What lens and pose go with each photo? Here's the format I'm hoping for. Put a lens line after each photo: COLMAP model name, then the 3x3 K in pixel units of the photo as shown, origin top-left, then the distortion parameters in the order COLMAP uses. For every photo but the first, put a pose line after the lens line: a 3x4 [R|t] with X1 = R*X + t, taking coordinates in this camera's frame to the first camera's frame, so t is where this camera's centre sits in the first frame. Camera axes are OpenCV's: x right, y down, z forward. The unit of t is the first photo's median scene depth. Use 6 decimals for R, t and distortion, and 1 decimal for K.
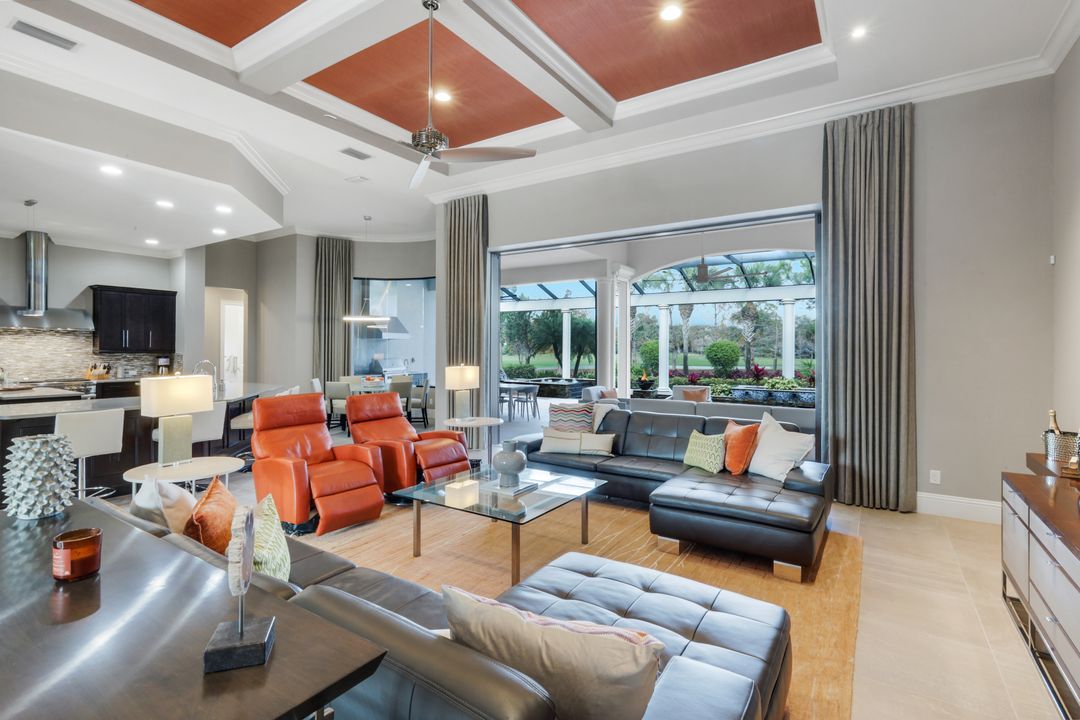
lens RADIAL K [[506.9, 0, 542.8], [0, 506.9, 348.3], [0, 0, 1]] dist [-0.000836, -0.000484]
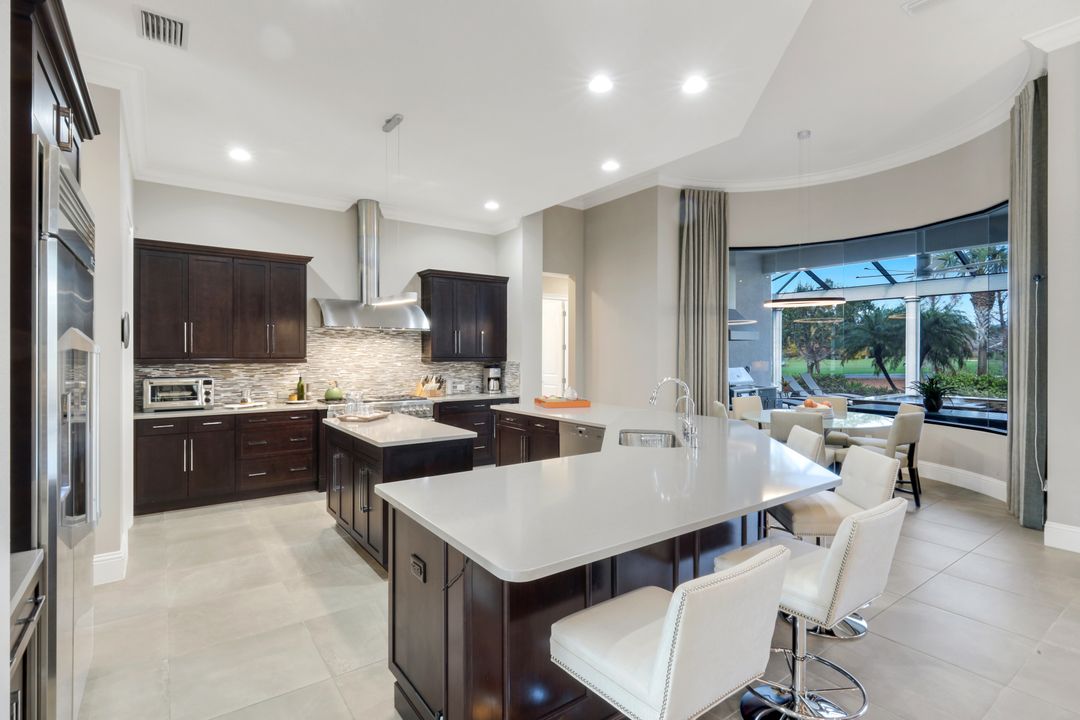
lens RADIAL K [[518.8, 0, 540.3], [0, 518.8, 357.0], [0, 0, 1]] dist [0.000105, 0.000073]
pose [[0.934208, -0.001573, -0.356726, -0.447812], [0.003932, 0.999975, 0.005886, -0.000816], [0.356708, -0.006901, 0.934190, 0.340561]]
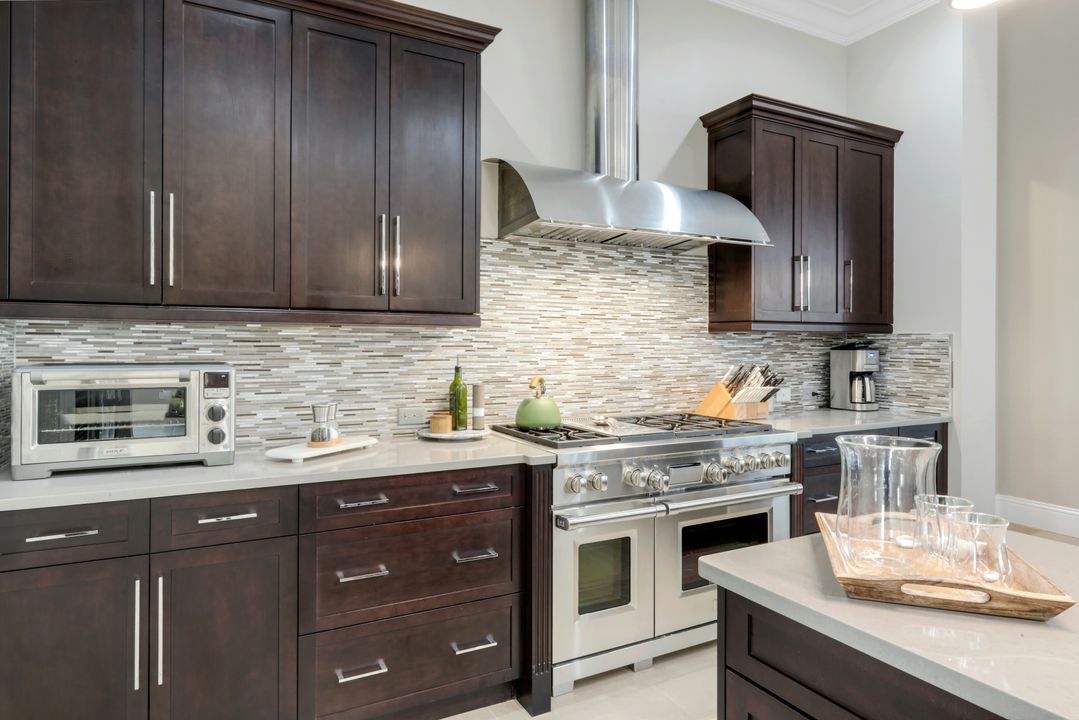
lens RADIAL K [[631.9, 0, 536.4], [0, 631.9, 346.4], [0, 0, 1]] dist [-0.003120, -0.000243]
pose [[0.874198, -0.004288, -0.485552, -0.794401], [0.004503, 0.999990, -0.000724, 0.018429], [0.485550, -0.001553, 0.874208, 0.608978]]
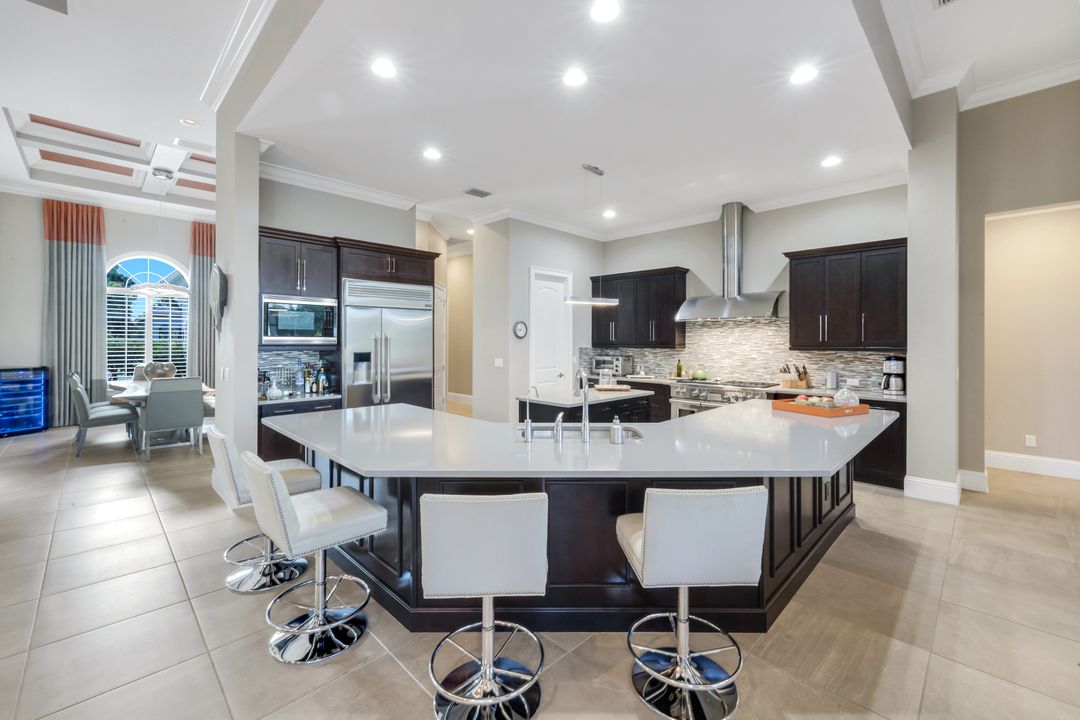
lens RADIAL K [[443.0, 0, 536.1], [0, 443.0, 340.6], [0, 0, 1]] dist [-0.000038, -0.000028]
pose [[-0.210701, -0.007023, -0.977525, -0.199947], [-0.002617, 0.999975, -0.006620, 0.001728], [0.977547, 0.001163, -0.210714, 0.773014]]
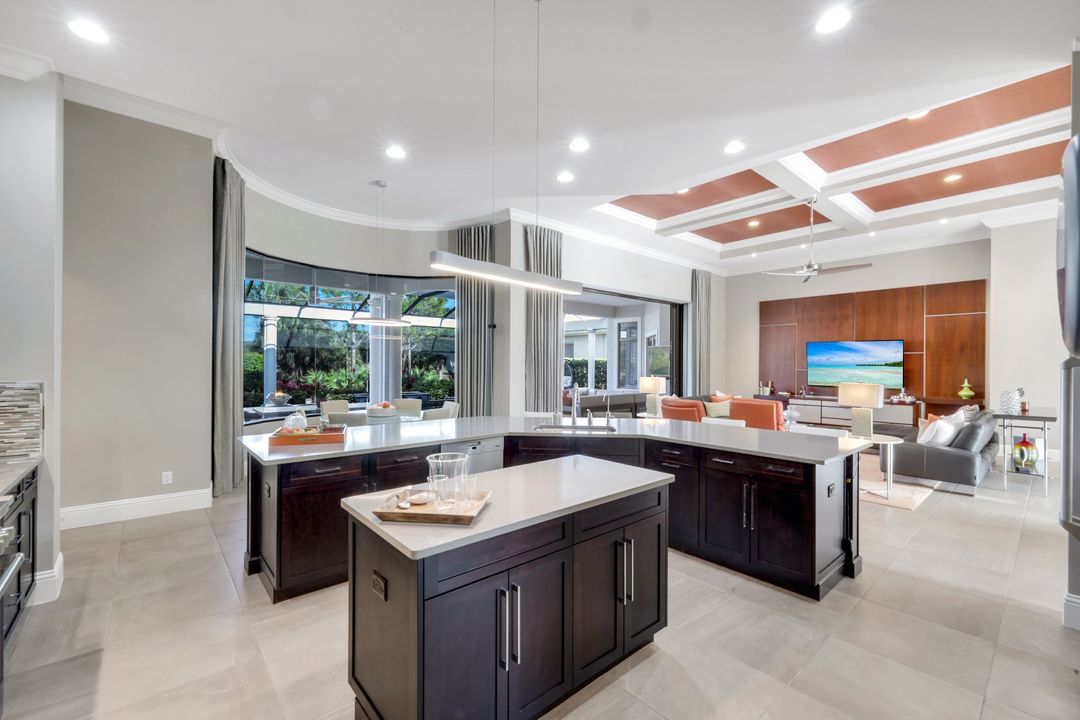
lens RADIAL K [[451.9, 0, 538.9], [0, 451.9, 366.0], [0, 0, 1]] dist [-0.014880, 0.000008]
pose [[0.273240, -0.007294, 0.961918, -0.962271], [-0.004331, 0.999952, 0.008813, -0.003884], [-0.961936, -0.006574, 0.273196, 0.651375]]
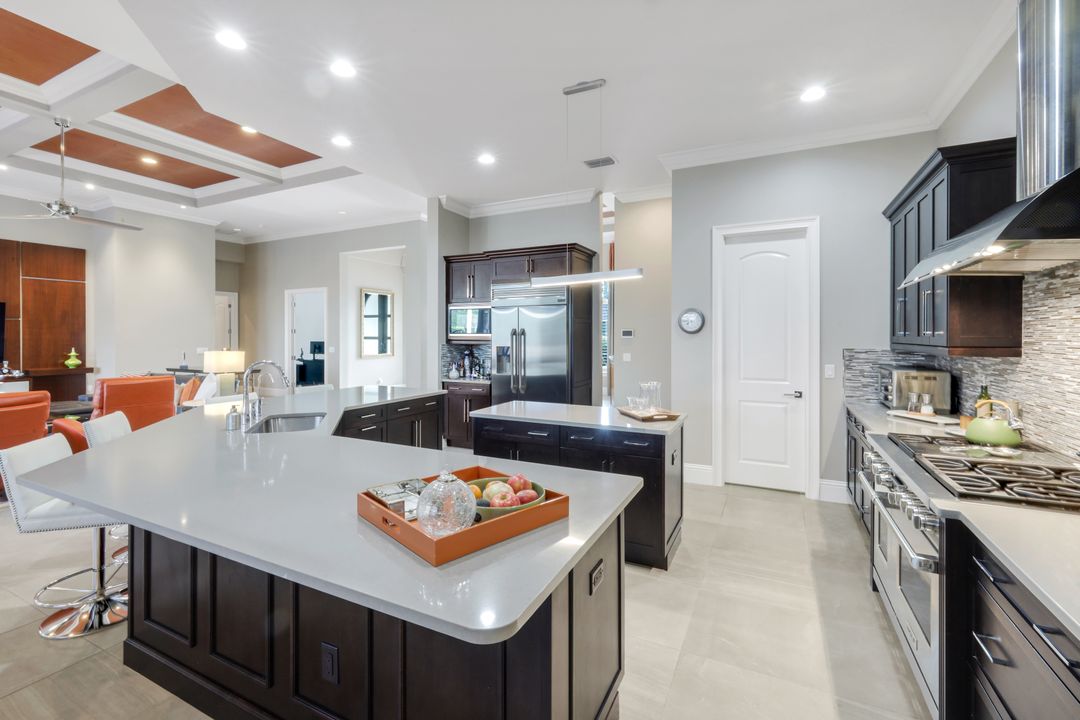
lens RADIAL K [[467.6, 0, 540.7], [0, 467.6, 335.5], [0, 0, 1]] dist [-0.009420, -0.000007]
pose [[-0.992739, -0.007516, -0.120056, -0.657628], [-0.007130, 0.999968, -0.003642, -0.000832], [0.120079, -0.002759, -0.992760, 1.107625]]
